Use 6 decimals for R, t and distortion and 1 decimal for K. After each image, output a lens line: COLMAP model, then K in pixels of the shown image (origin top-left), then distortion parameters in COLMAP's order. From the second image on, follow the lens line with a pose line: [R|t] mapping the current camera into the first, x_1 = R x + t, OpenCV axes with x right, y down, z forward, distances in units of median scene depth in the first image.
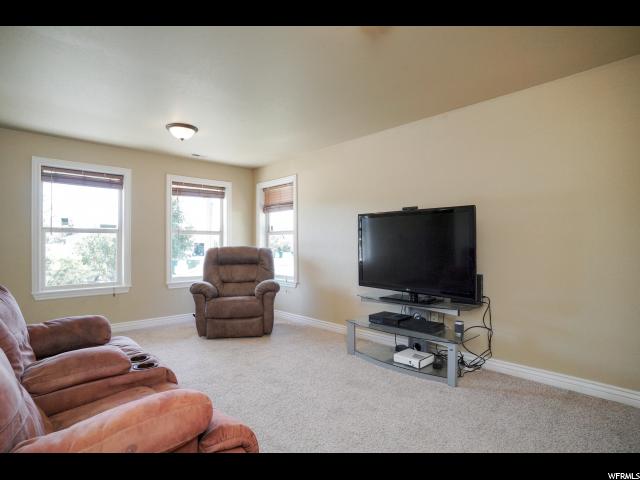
lens RADIAL K [[335.9, 0, 320.0], [0, 335.9, 240.0], [0, 0, 1]] dist [-0.019194, 0.000619]
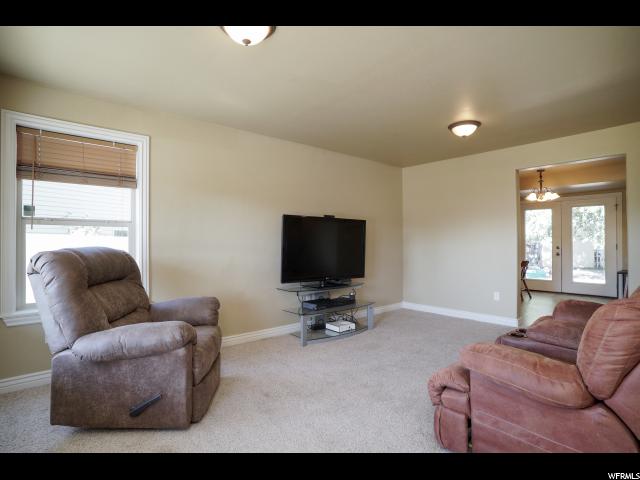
lens RADIAL K [[345.9, 0, 320.0], [0, 345.9, 240.0], [0, 0, 1]] dist [-0.059593, 0.051020]
pose [[0.030209, 0.011123, 0.999482, -0.835956], [-0.010830, 0.999883, -0.010800, 0.010618], [-0.999485, -0.010498, 0.030326, 0.768483]]
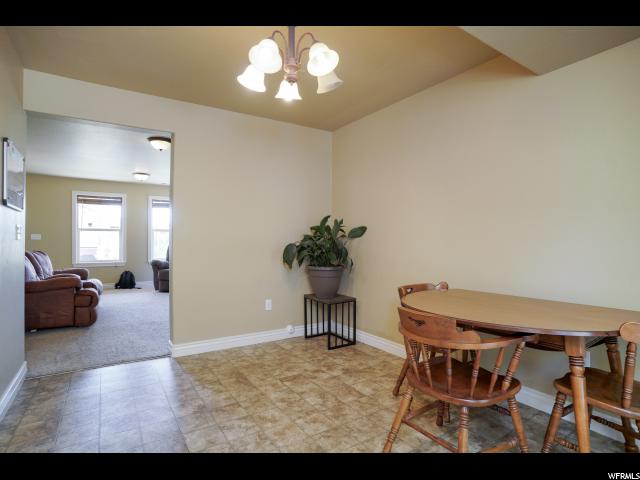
lens RADIAL K [[345.9, 0, 320.0], [0, 345.9, 240.0], [0, 0, 1]] dist [-0.059593, 0.051020]
pose [[0.984322, 0.008187, -0.176193, 0.793613], [-0.005556, 0.999866, 0.015423, -0.009081], [0.176295, -0.014202, 0.984235, -0.605861]]
